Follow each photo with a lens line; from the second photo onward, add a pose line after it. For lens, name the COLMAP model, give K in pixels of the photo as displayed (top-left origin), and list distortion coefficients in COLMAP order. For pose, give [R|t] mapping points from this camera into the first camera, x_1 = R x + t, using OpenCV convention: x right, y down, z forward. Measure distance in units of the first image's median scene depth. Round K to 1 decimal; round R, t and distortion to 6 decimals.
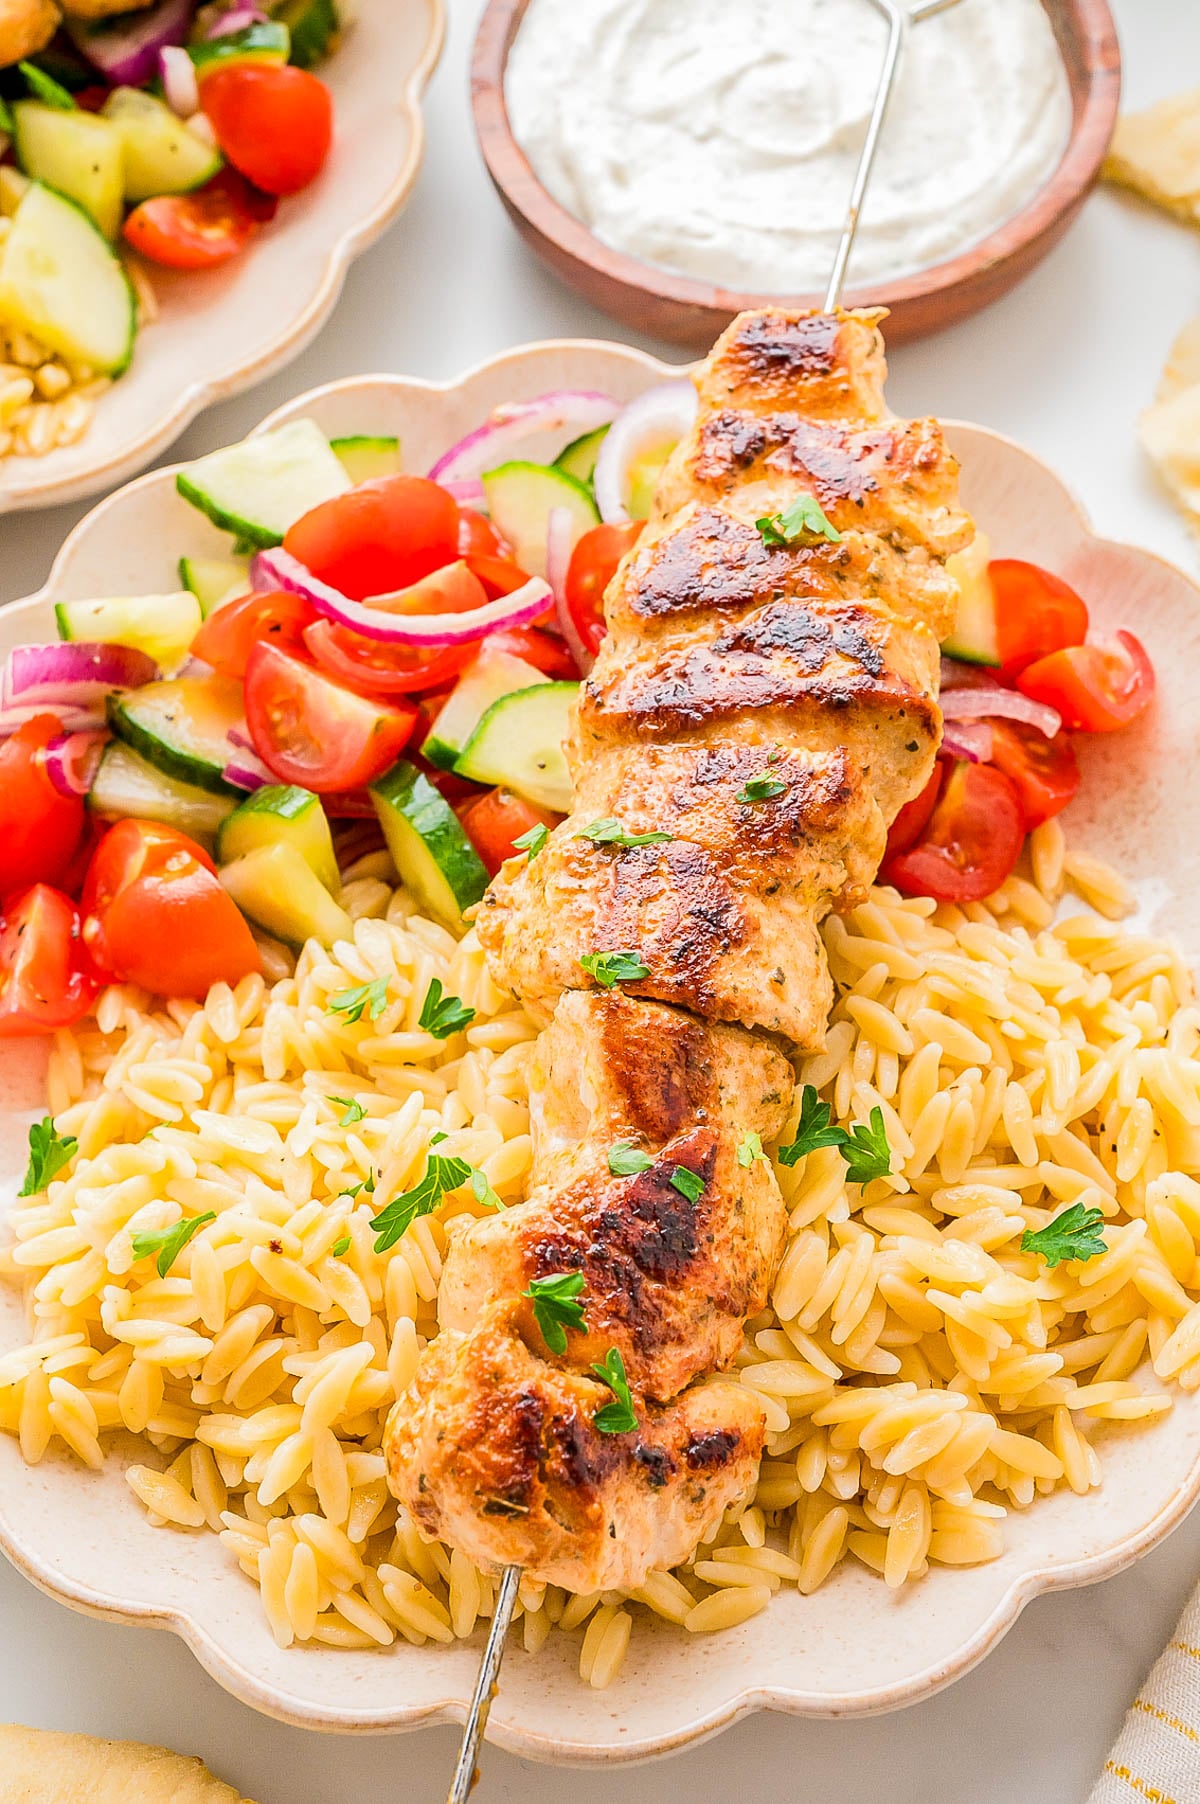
lens RADIAL K [[2806.4, 0, 600.0], [0, 2806.4, 902.0], [0, 0, 1]] dist [-0.009911, 0.058835]
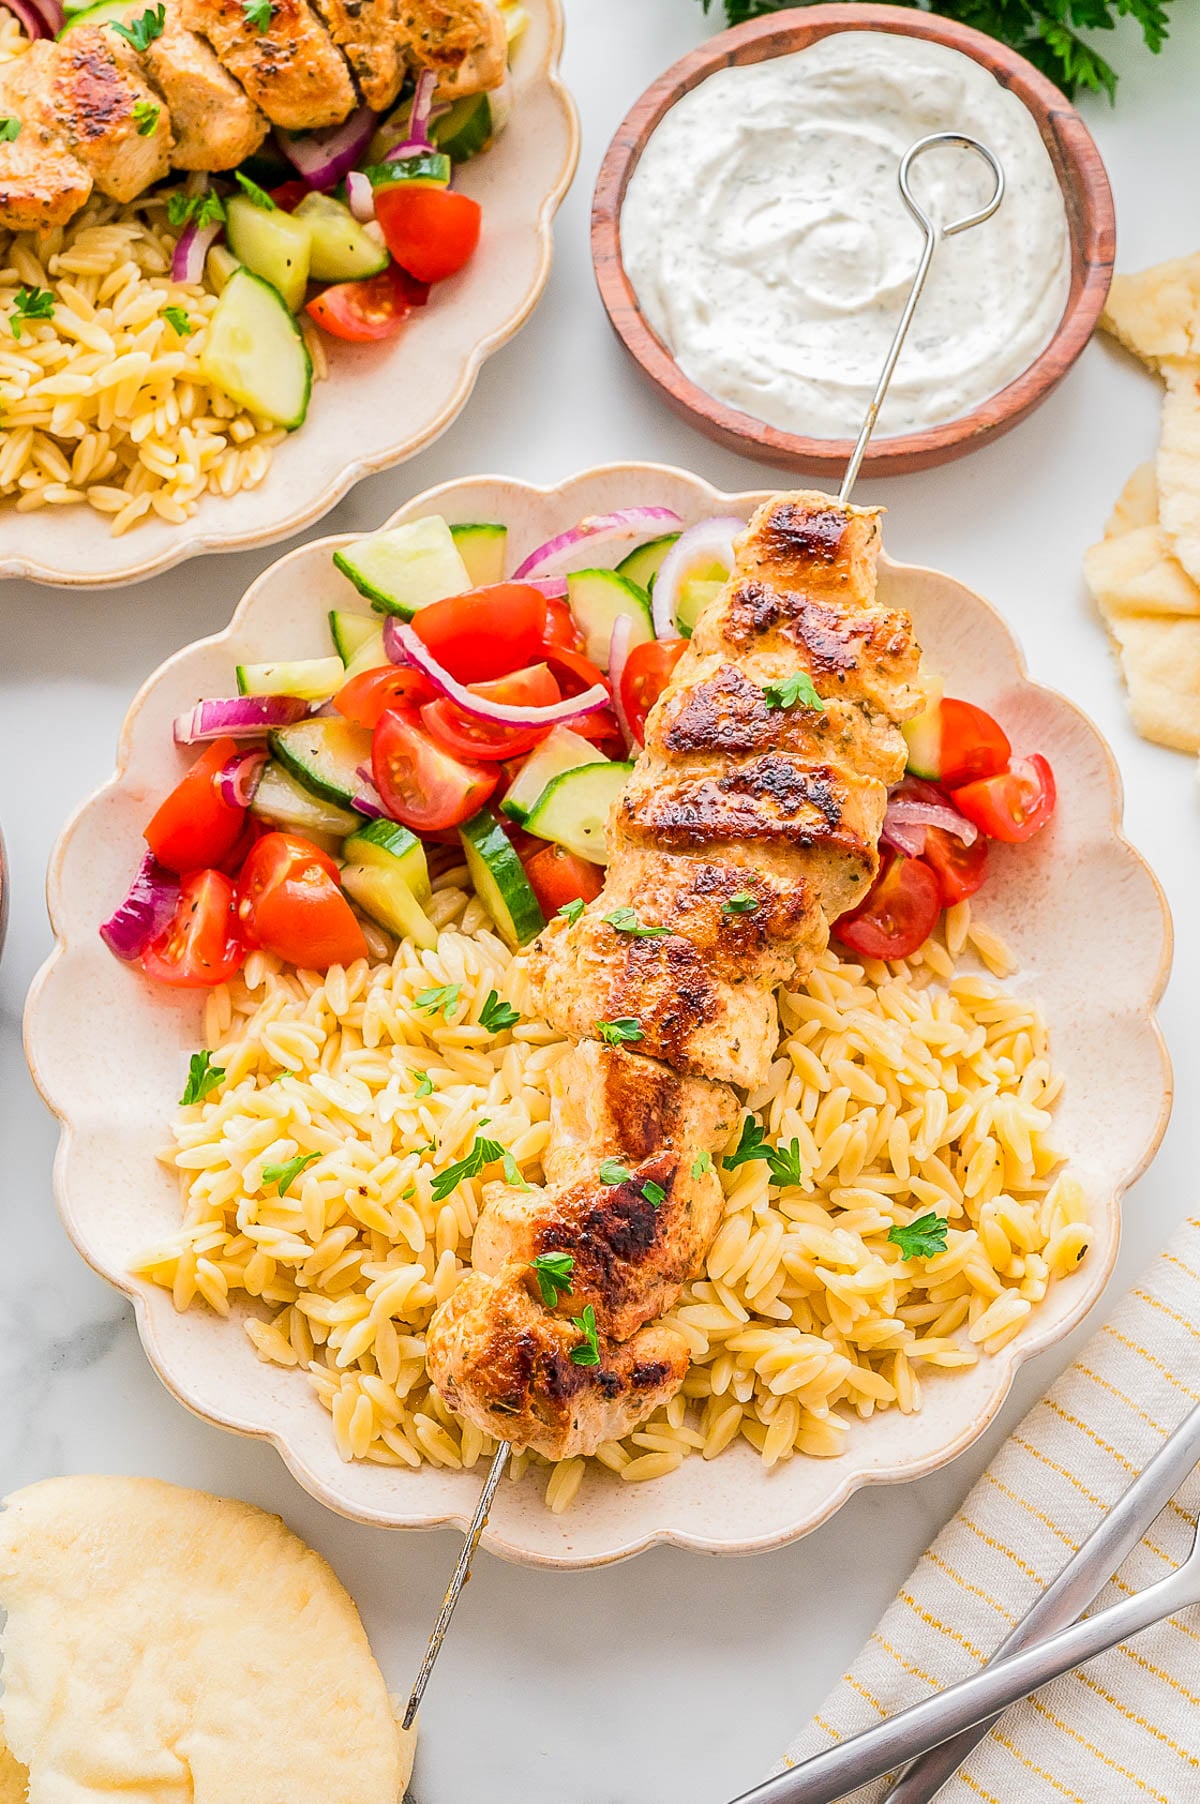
lens RADIAL K [[2806.4, 0, 600.0], [0, 2806.4, 902.0], [0, 0, 1]] dist [-0.009911, 0.058835]
pose [[0.994319, 0.105904, -0.010658, 0.003304], [-0.101977, 0.976536, 0.189681, -0.282702], [0.030496, -0.187517, 0.981788, -0.342100]]
